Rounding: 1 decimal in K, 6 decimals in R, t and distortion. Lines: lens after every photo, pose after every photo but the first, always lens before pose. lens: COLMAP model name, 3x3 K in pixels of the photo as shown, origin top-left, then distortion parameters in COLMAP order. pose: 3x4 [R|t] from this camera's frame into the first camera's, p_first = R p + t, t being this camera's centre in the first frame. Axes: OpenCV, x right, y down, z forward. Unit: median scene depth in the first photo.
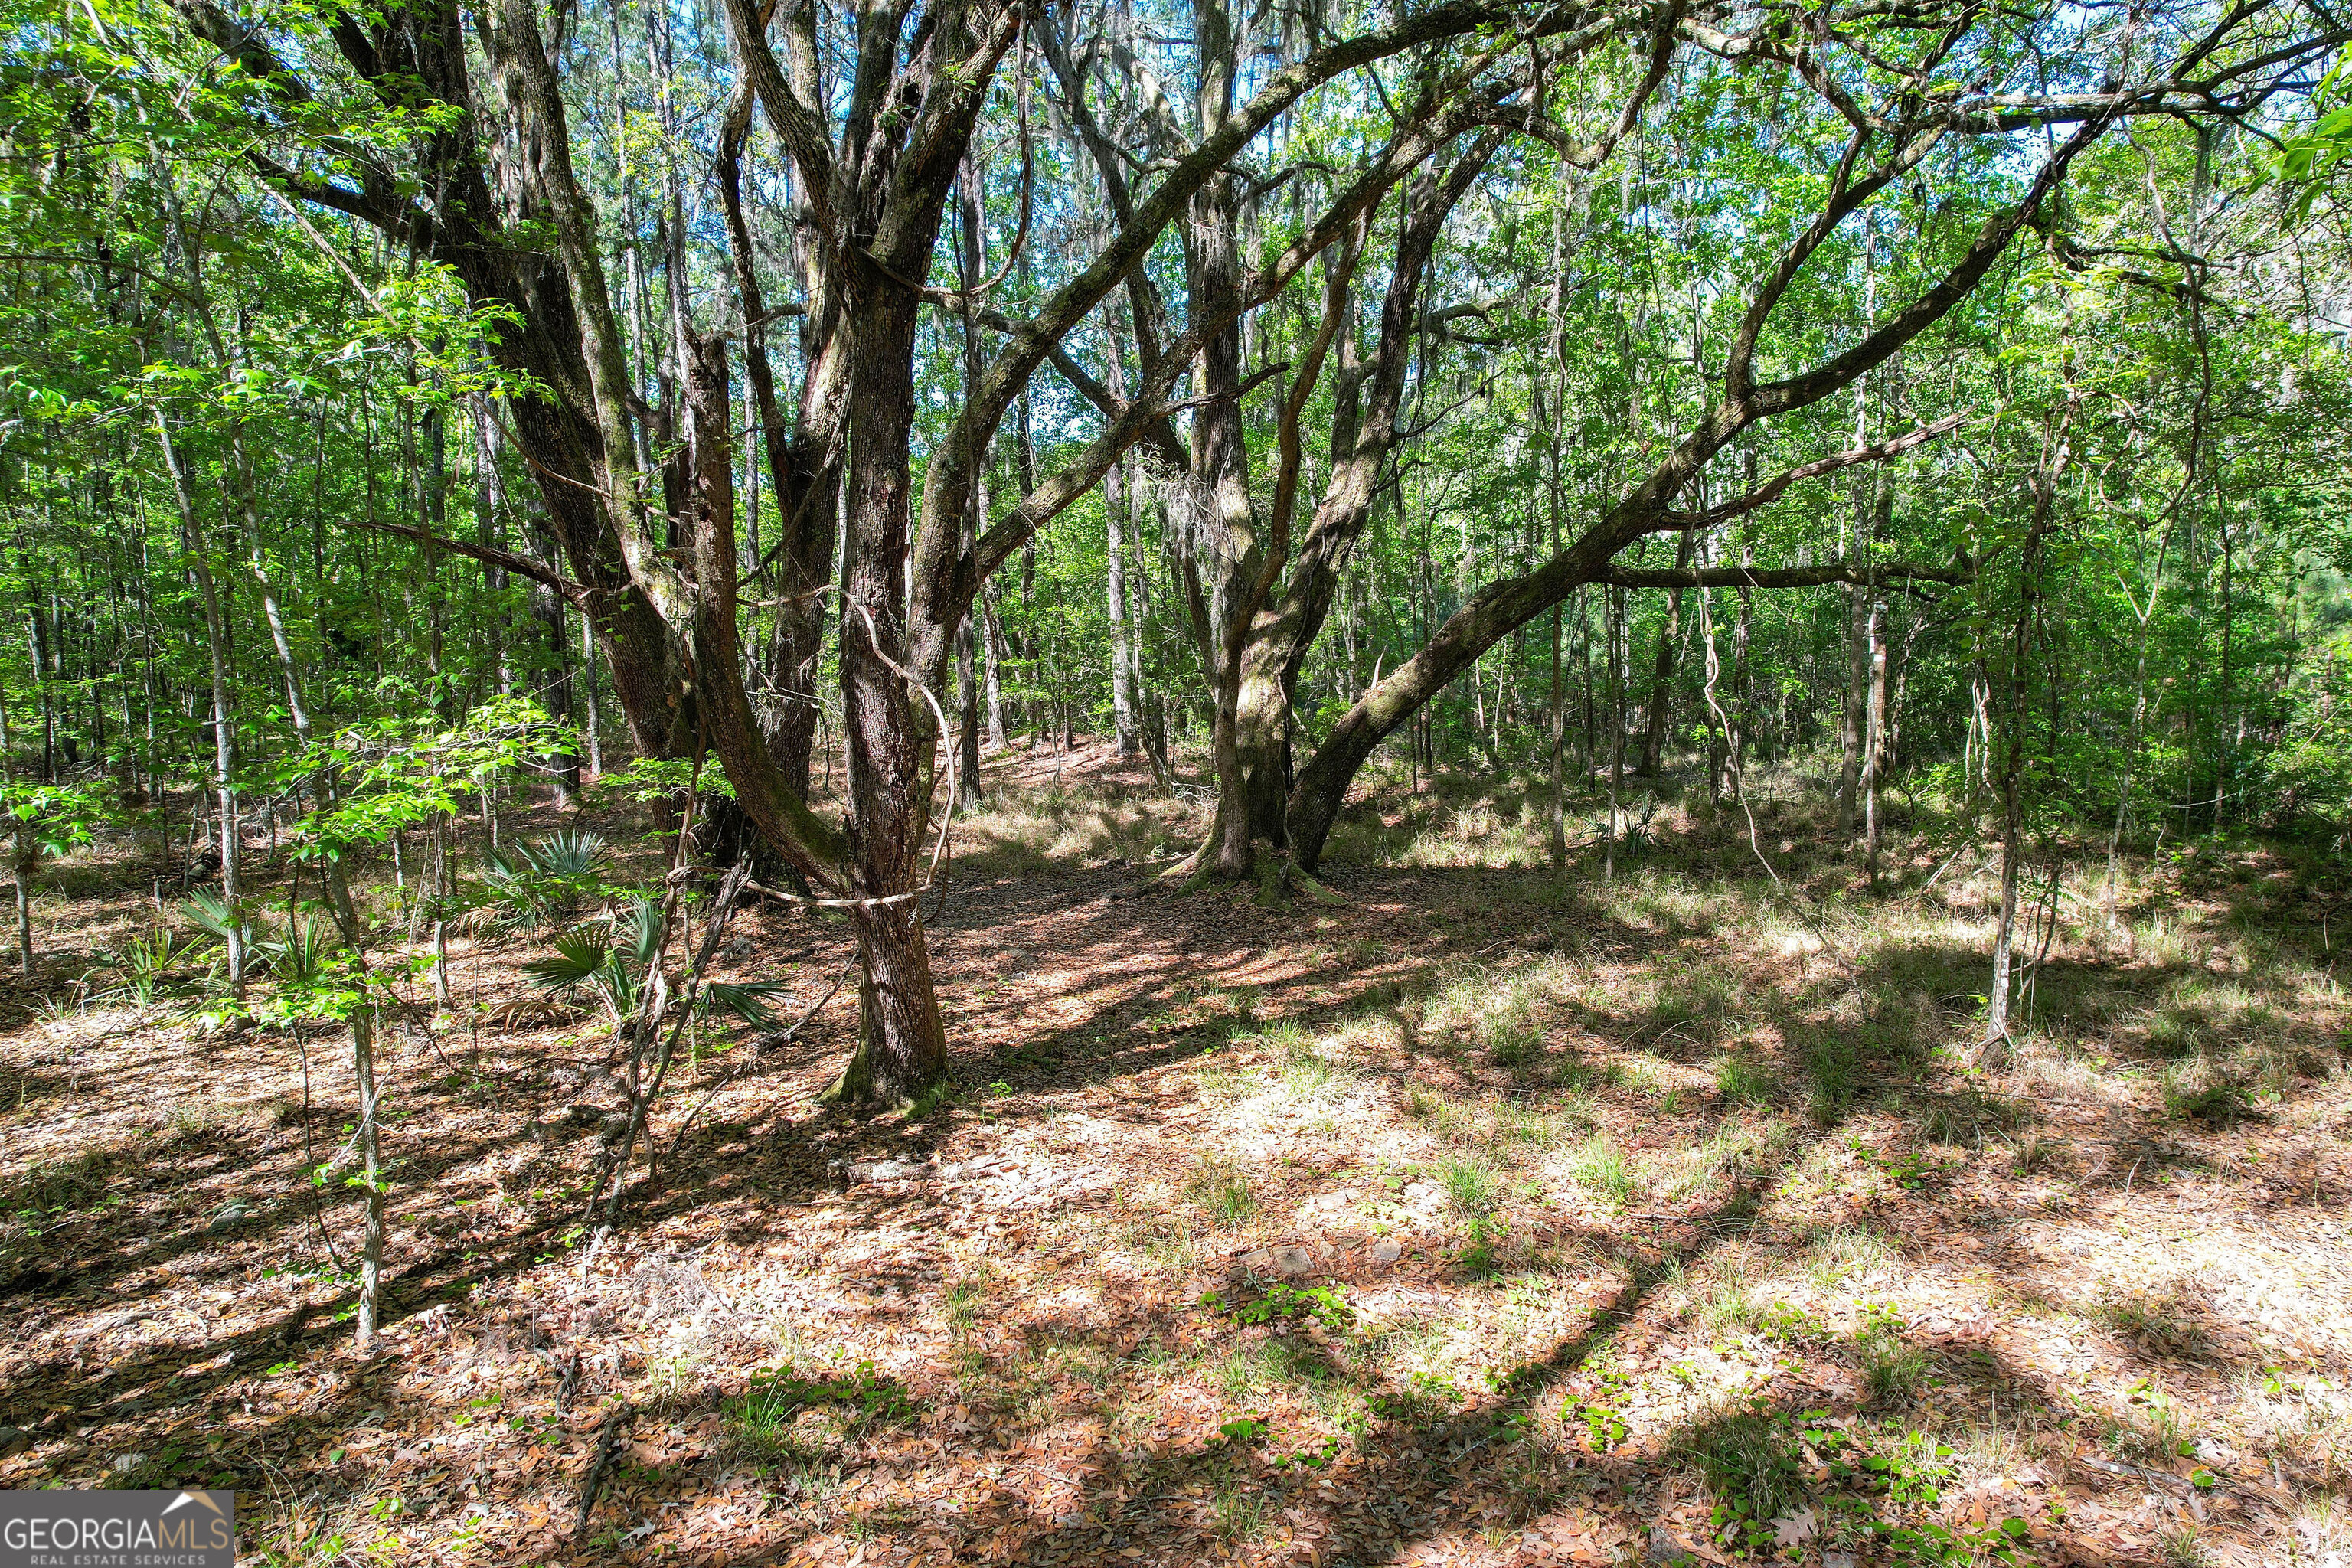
lens RADIAL K [[1496.1, 0, 1185.6], [0, 1496.1, 768.0], [0, 0, 1]] dist [-0.079555, 0.068850]
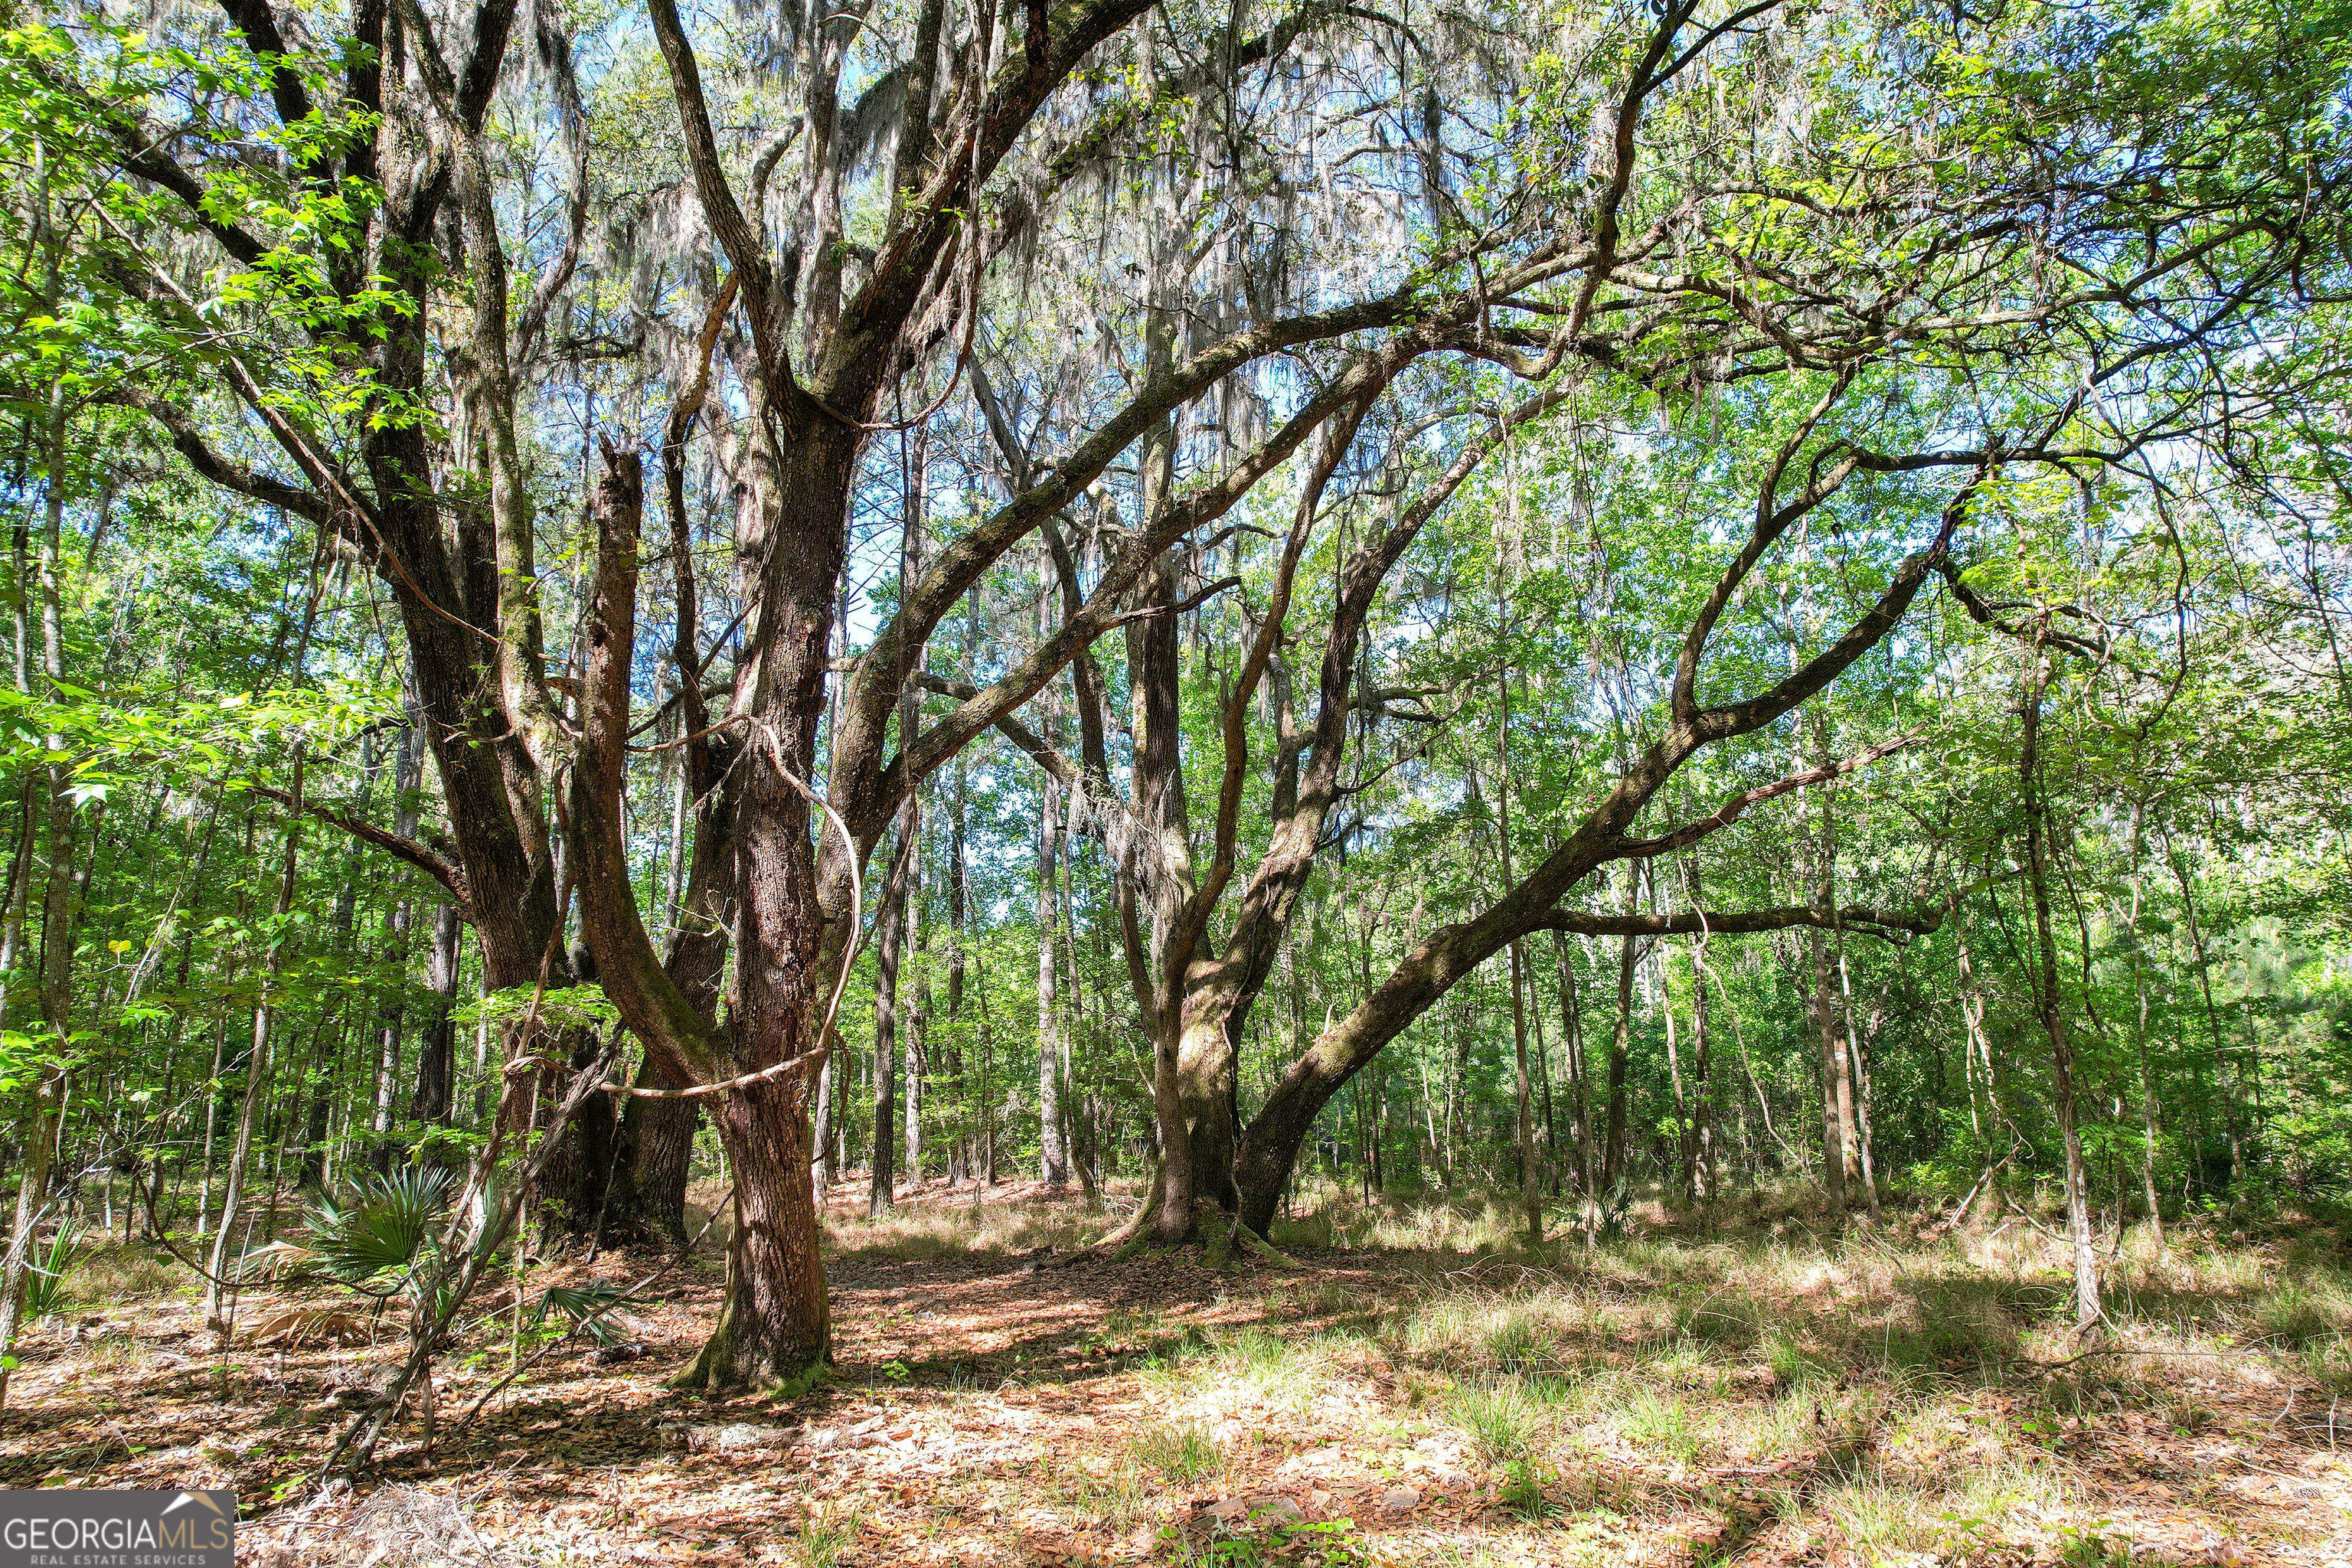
lens RADIAL K [[1498.0, 0, 1186.2], [0, 1498.0, 775.7], [0, 0, 1]] dist [-0.079311, 0.068859]
pose [[0.998884, 0.011868, 0.045725, -0.005659], [0.003431, 0.947145, -0.320788, 0.111991], [-0.047115, 0.320587, 0.946047, 0.092878]]
